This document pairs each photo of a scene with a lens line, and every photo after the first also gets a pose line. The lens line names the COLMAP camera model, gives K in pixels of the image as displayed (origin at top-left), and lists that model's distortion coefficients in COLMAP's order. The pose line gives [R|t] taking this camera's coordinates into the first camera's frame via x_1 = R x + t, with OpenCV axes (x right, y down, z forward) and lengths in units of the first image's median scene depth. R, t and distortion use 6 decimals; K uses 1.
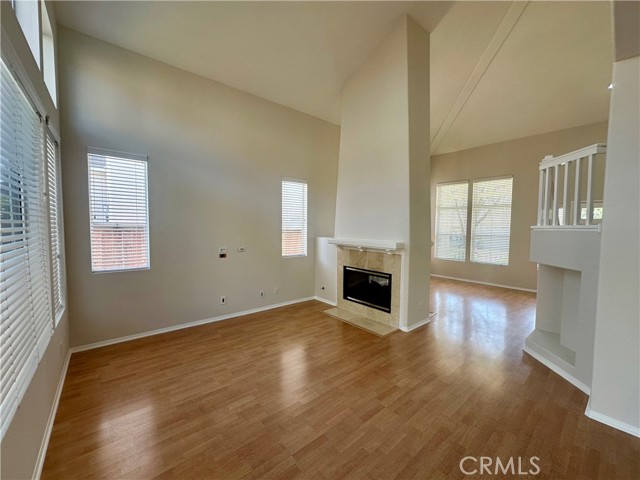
lens RADIAL K [[256.8, 0, 319.8], [0, 256.8, 241.2], [0, 0, 1]] dist [-0.001401, 0.000603]
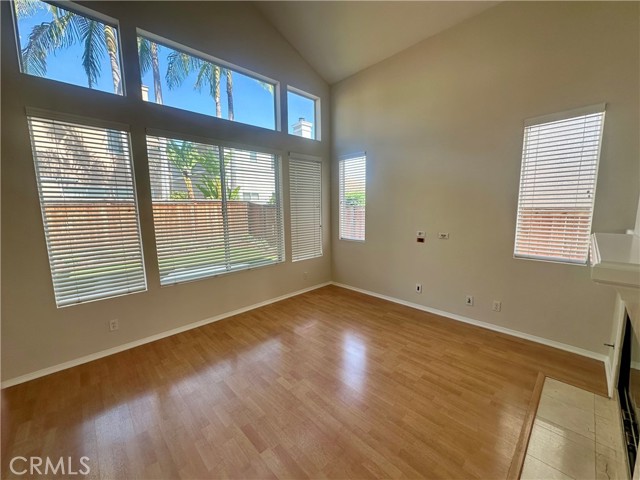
lens RADIAL K [[256.8, 0, 318.4], [0, 256.8, 237.6], [0, 0, 1]] dist [-0.001401, 0.000603]
pose [[0.065716, 0.111651, -0.991572, 0.582320], [-0.039439, 0.993234, 0.109224, -0.042283], [0.997059, 0.031929, 0.069675, 0.679701]]
